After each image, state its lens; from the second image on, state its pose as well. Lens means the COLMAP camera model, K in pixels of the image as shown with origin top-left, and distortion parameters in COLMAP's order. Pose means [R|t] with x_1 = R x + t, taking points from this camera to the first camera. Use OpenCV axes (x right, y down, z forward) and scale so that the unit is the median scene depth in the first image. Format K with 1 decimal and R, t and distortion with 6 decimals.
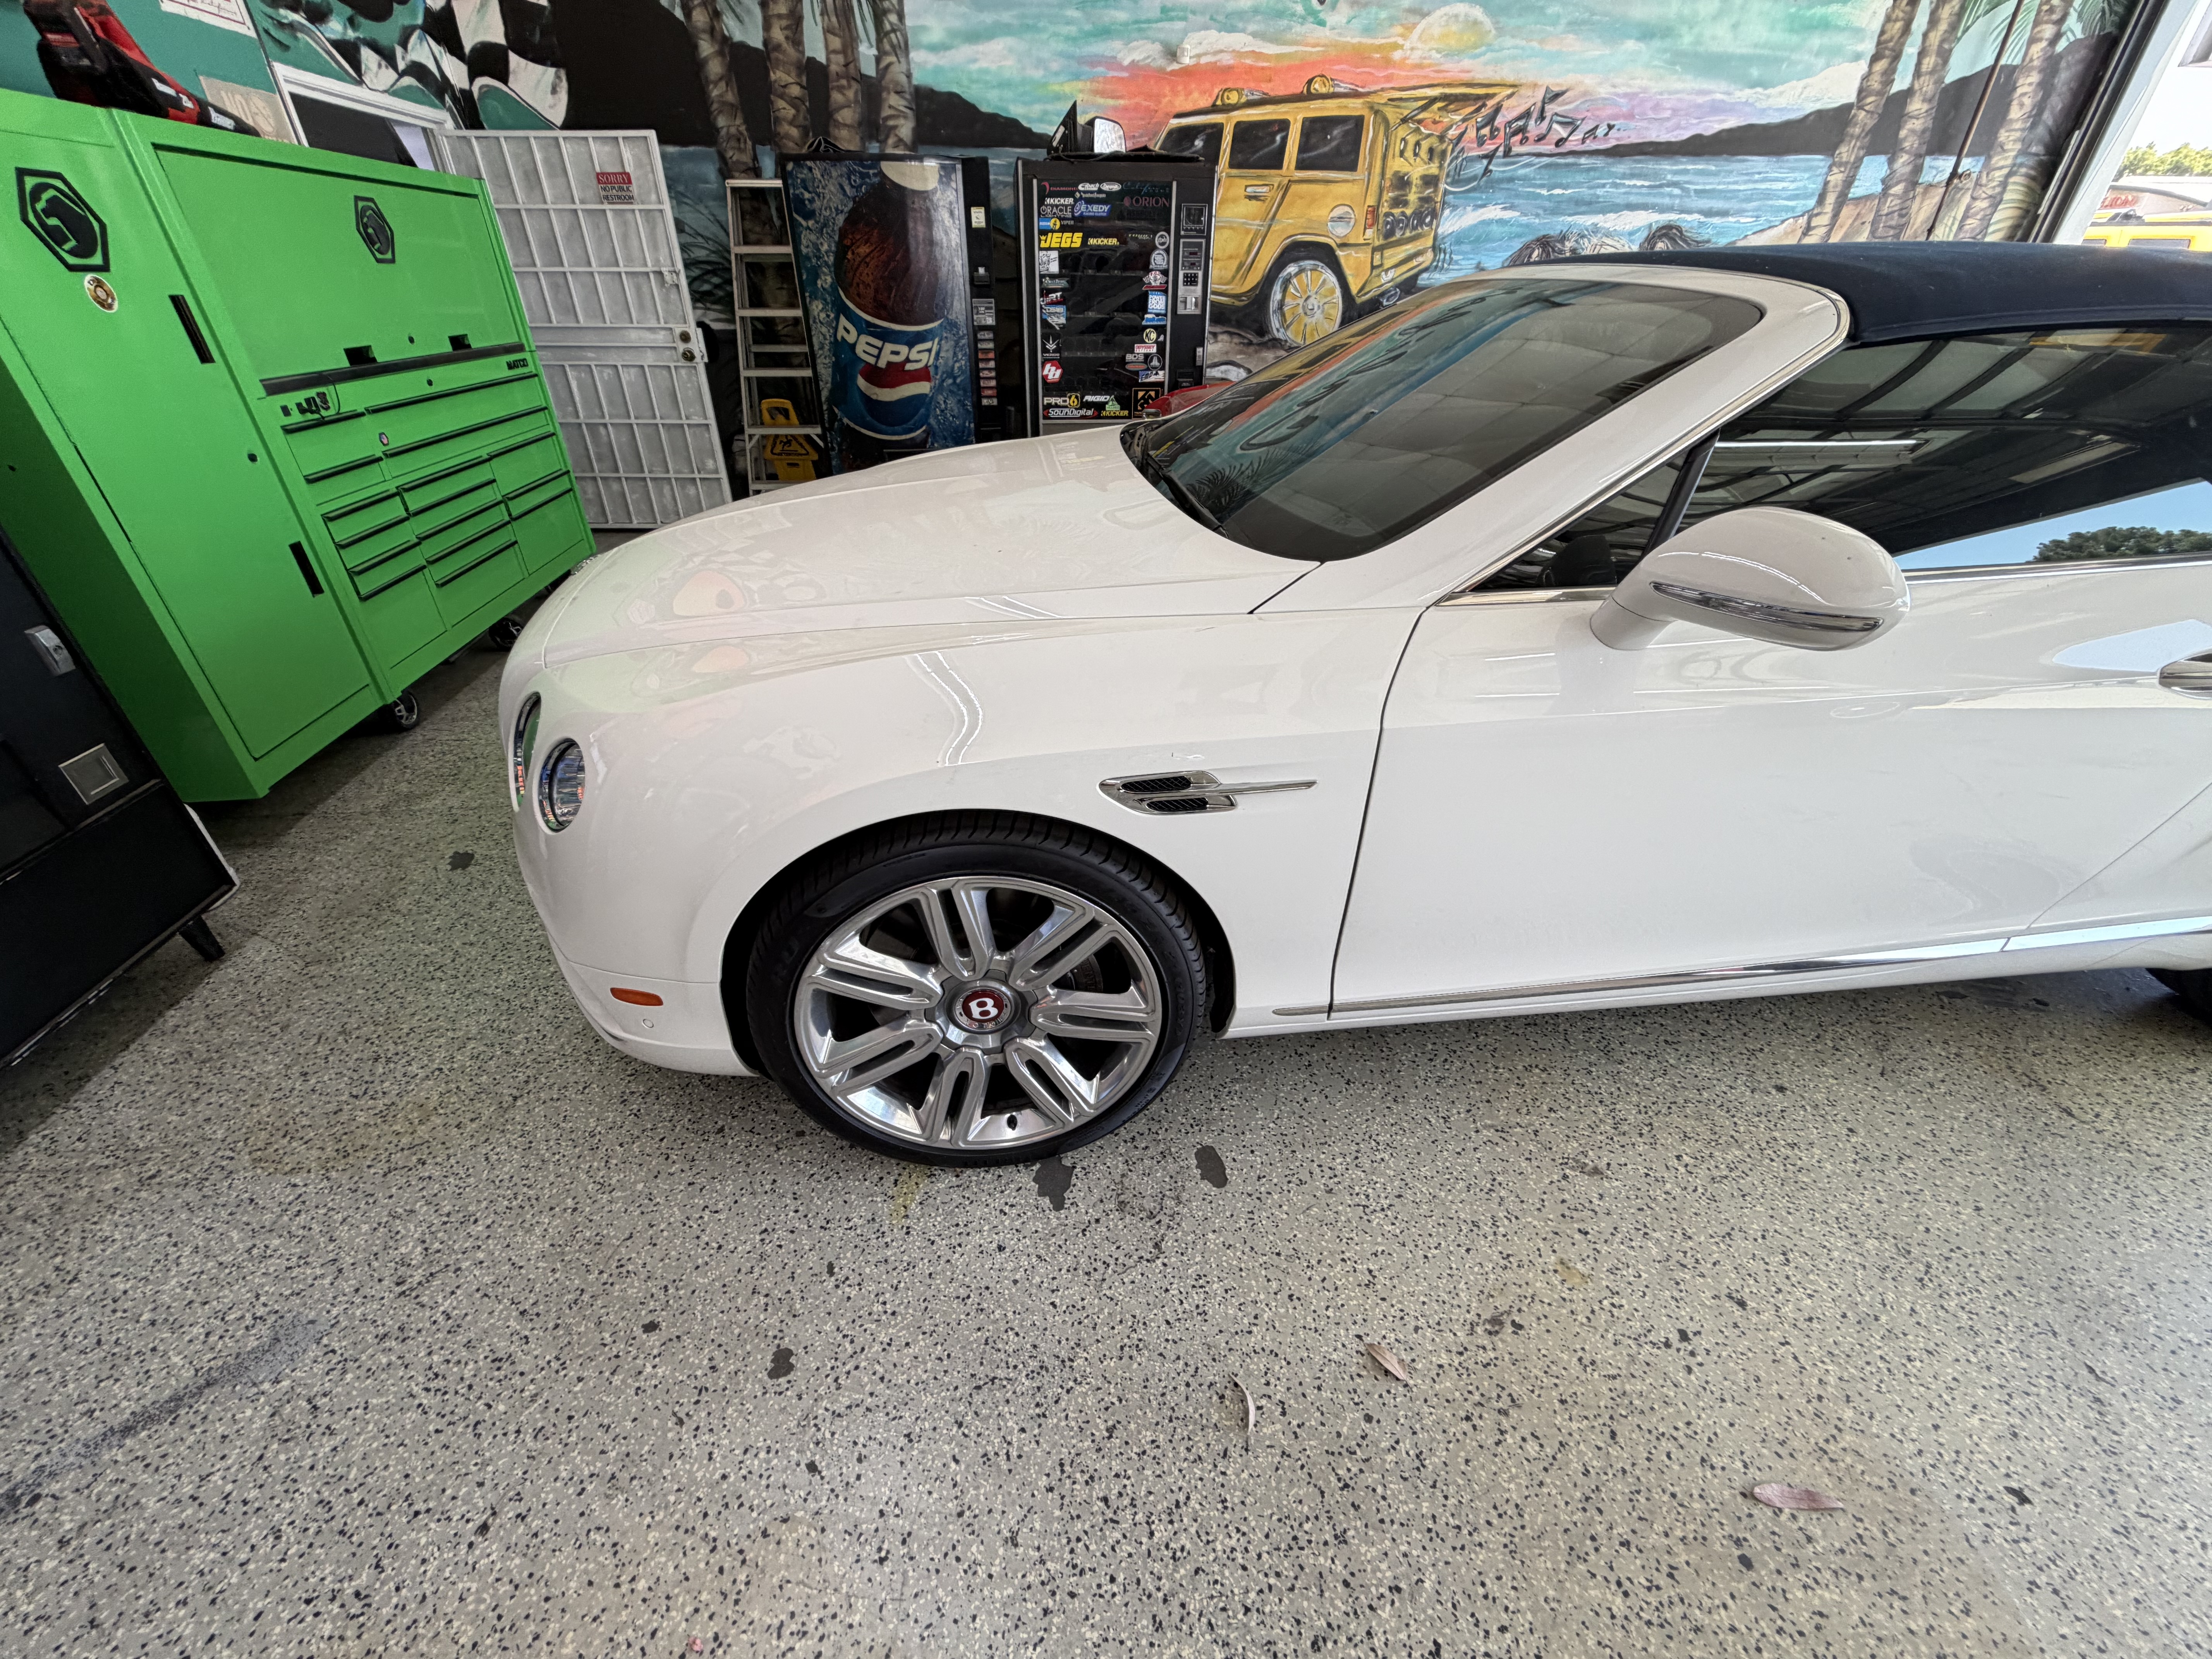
lens RADIAL K [[897.4, 0, 1106.0], [0, 897.4, 829.5], [0, 0, 1]] dist [-0.002650, -0.000527]
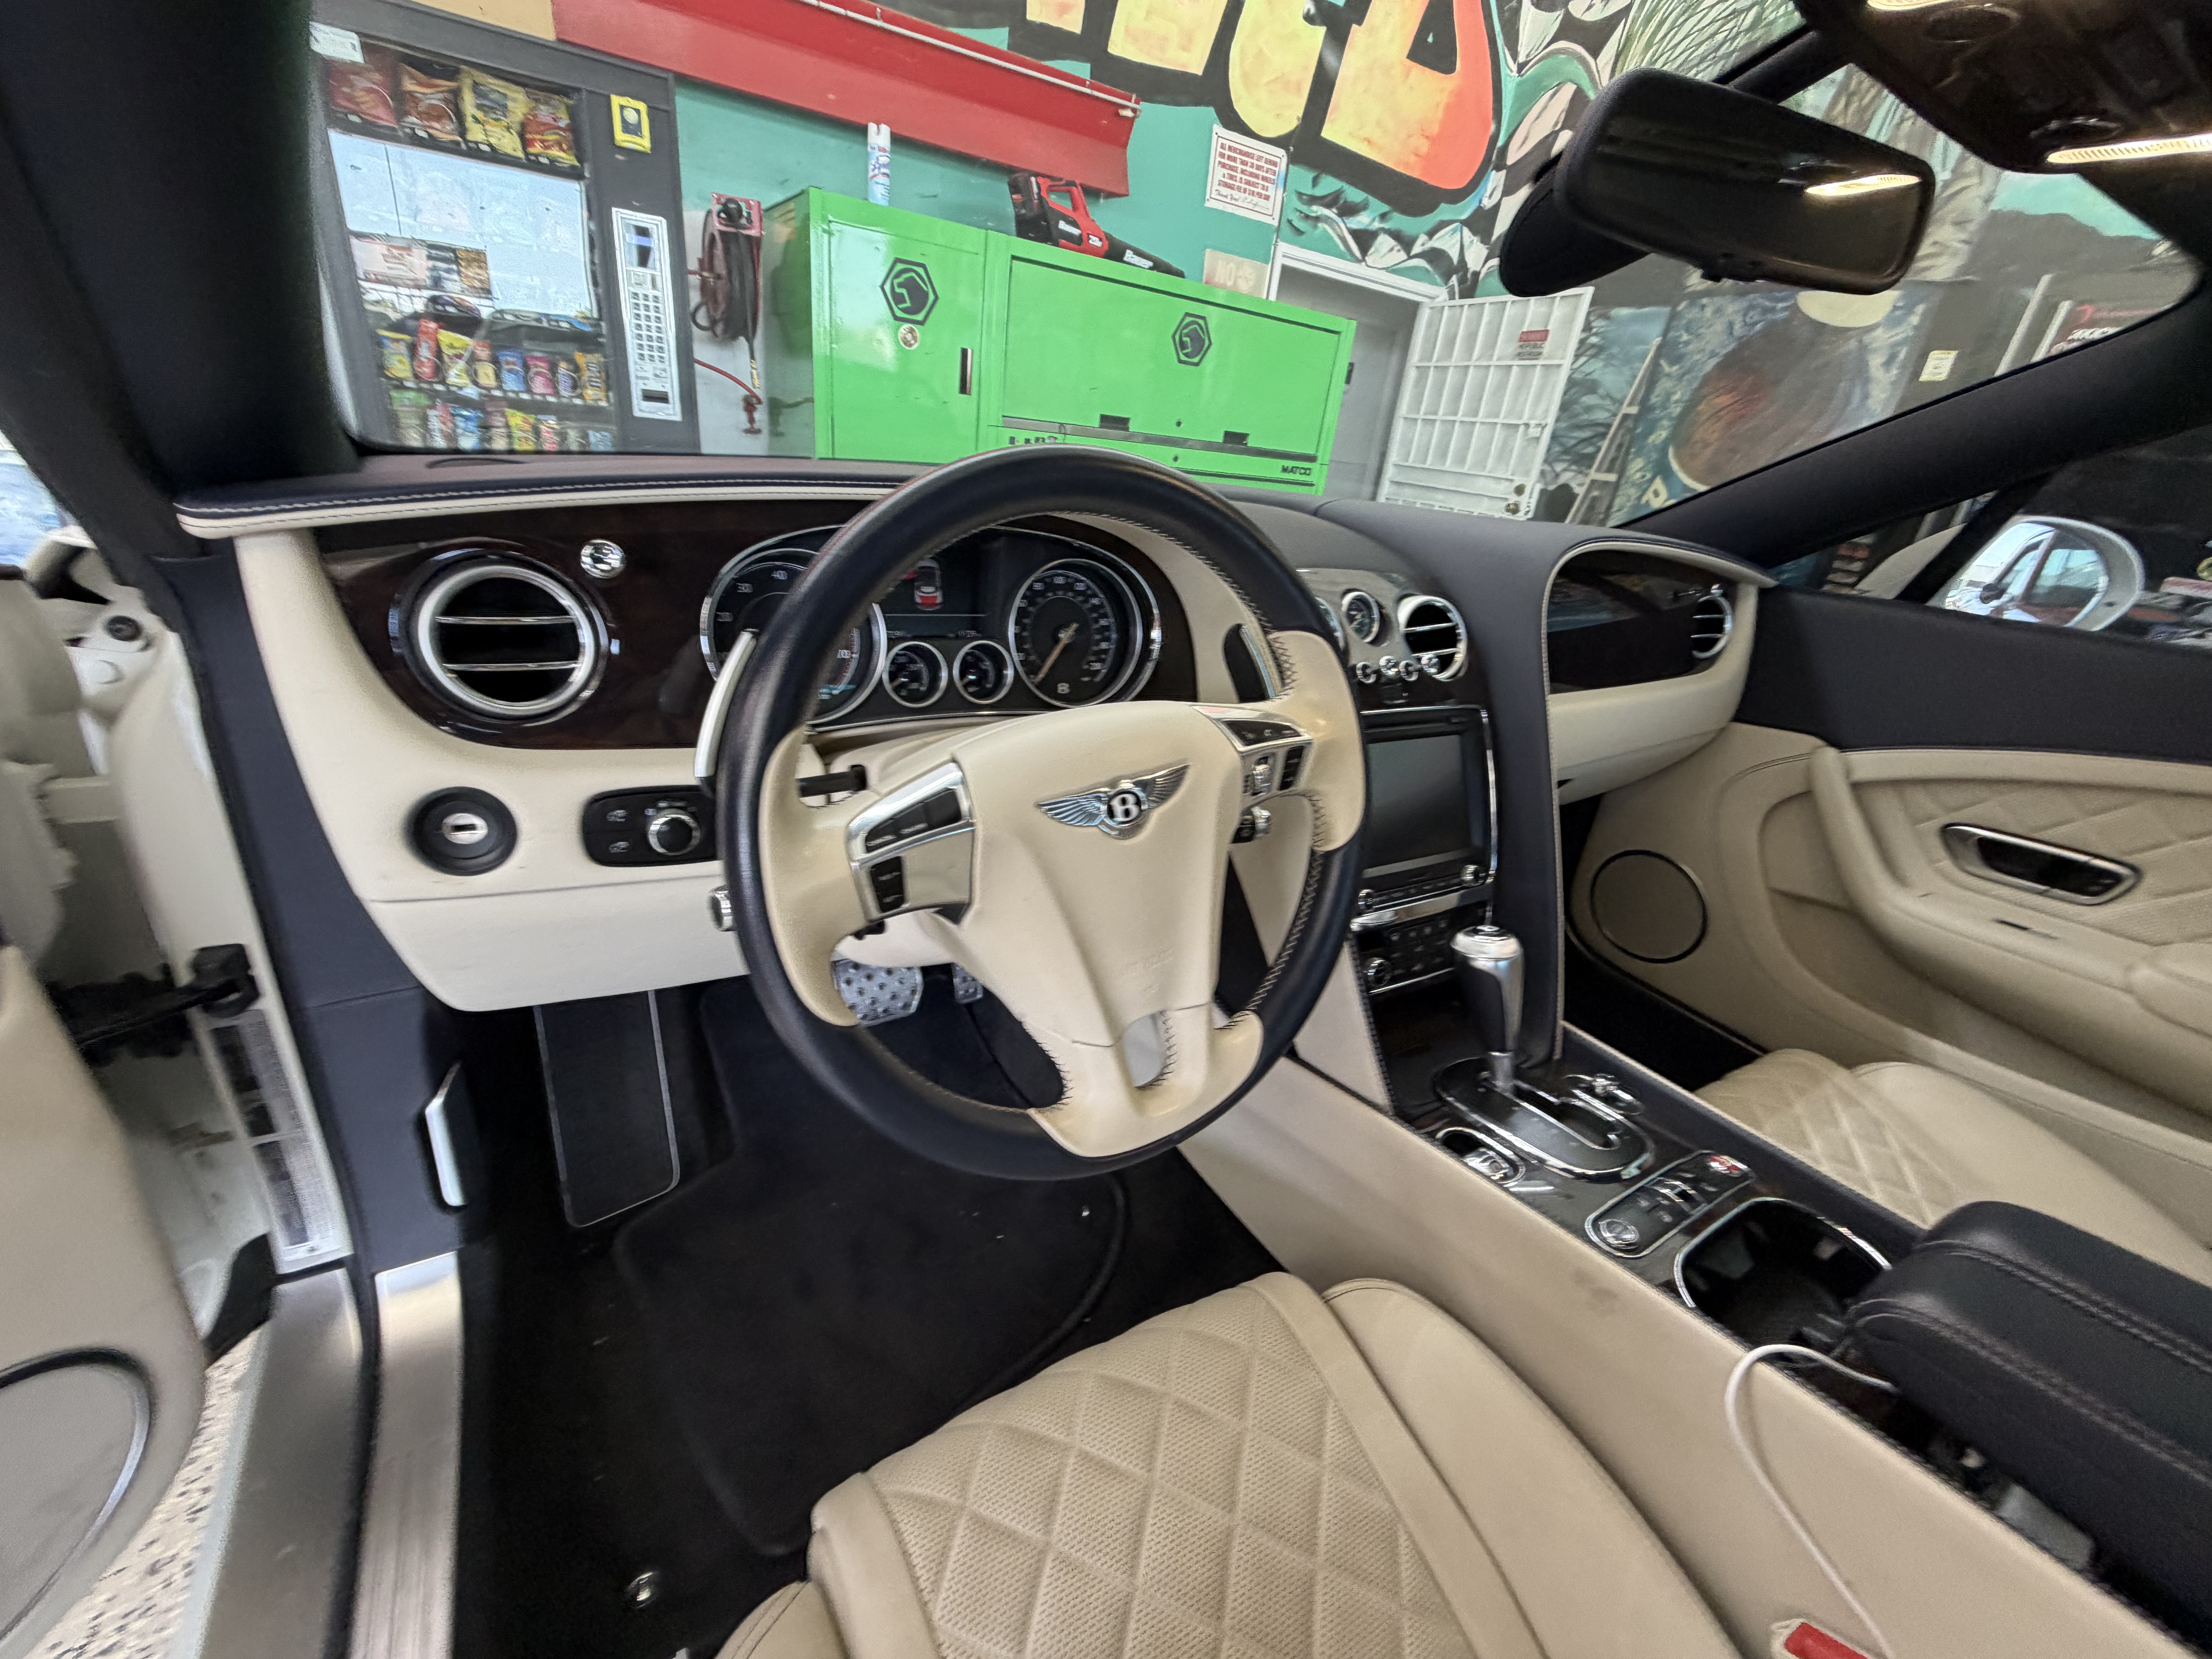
lens RADIAL K [[874.6, 0, 1106.0], [0, 874.6, 829.5], [0, 0, 1]] dist [0.000648, -0.000122]
pose [[0.421406, 0.411724, -0.808022, 0.251437], [-0.565066, 0.816103, 0.121144, -0.123236], [0.709307, 0.405535, 0.576563, 0.311403]]
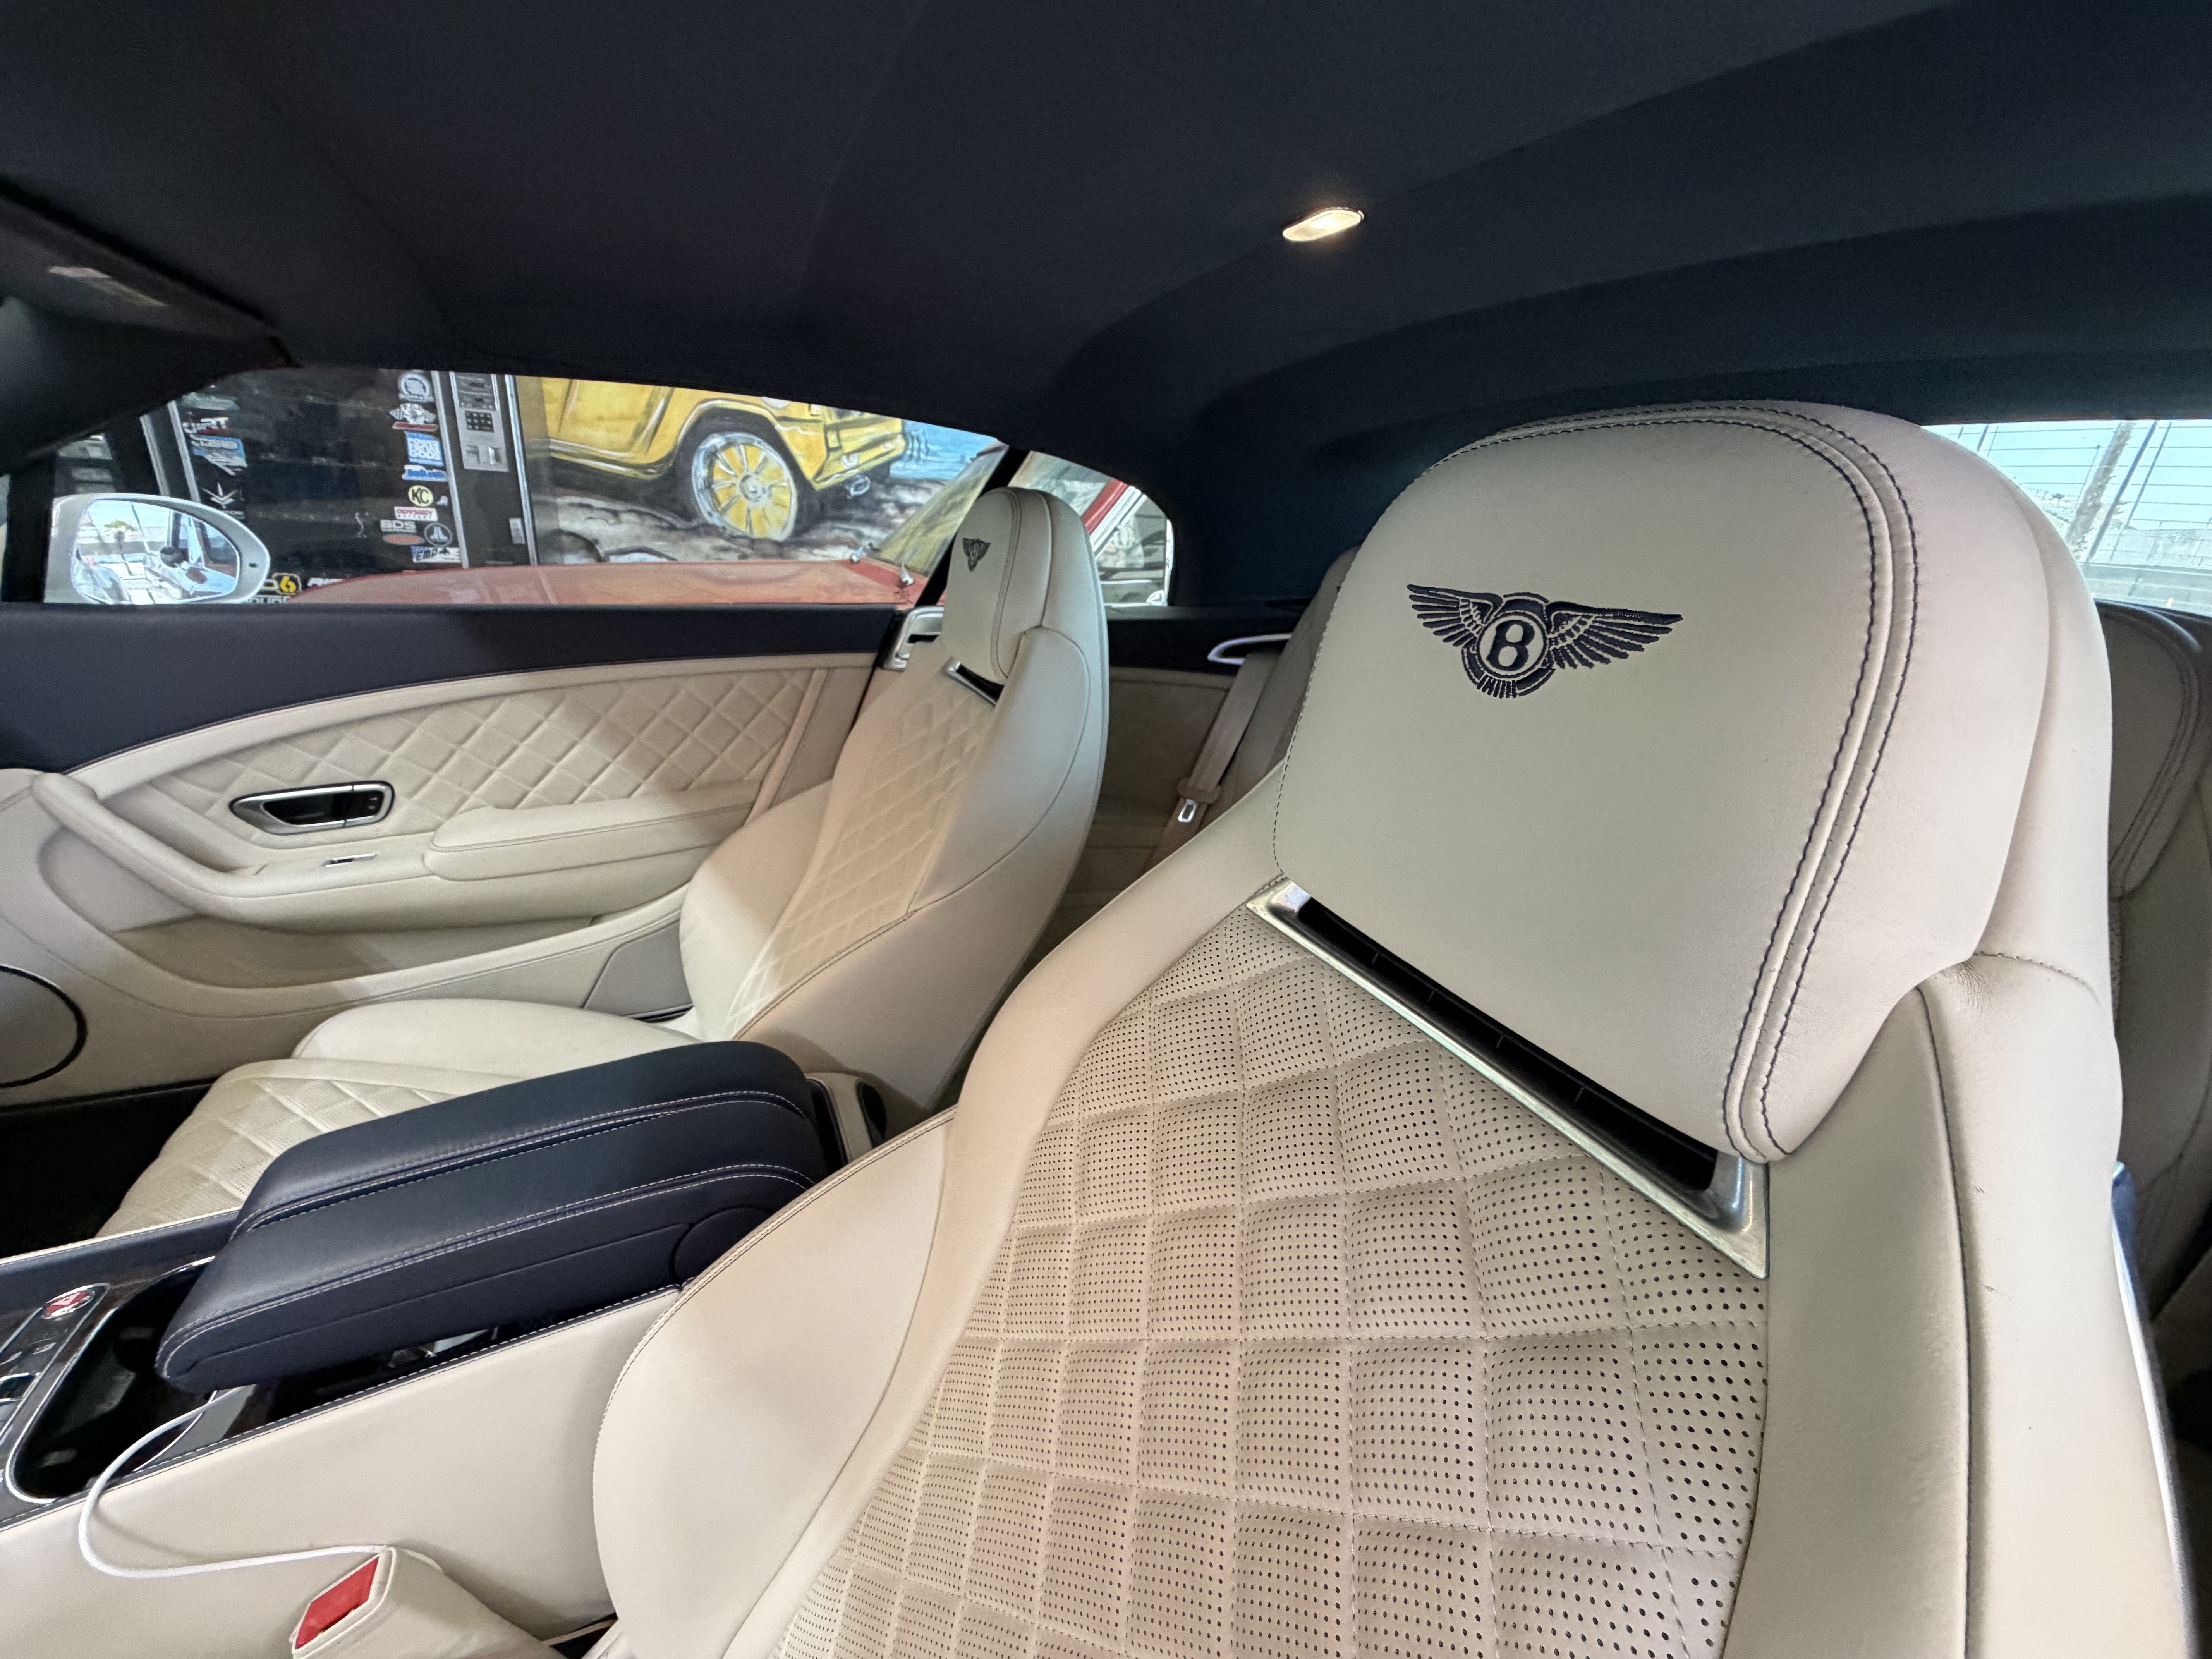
lens RADIAL K [[875.4, 0, 1106.0], [0, 875.4, 829.5], [0, 0, 1]] dist [-0.001932, -0.000376]
pose [[0.945325, -0.044718, 0.323050, 0.304739], [0.108670, 0.977138, -0.182737, -0.145778], [-0.307493, 0.207852, 0.928572, 0.311259]]
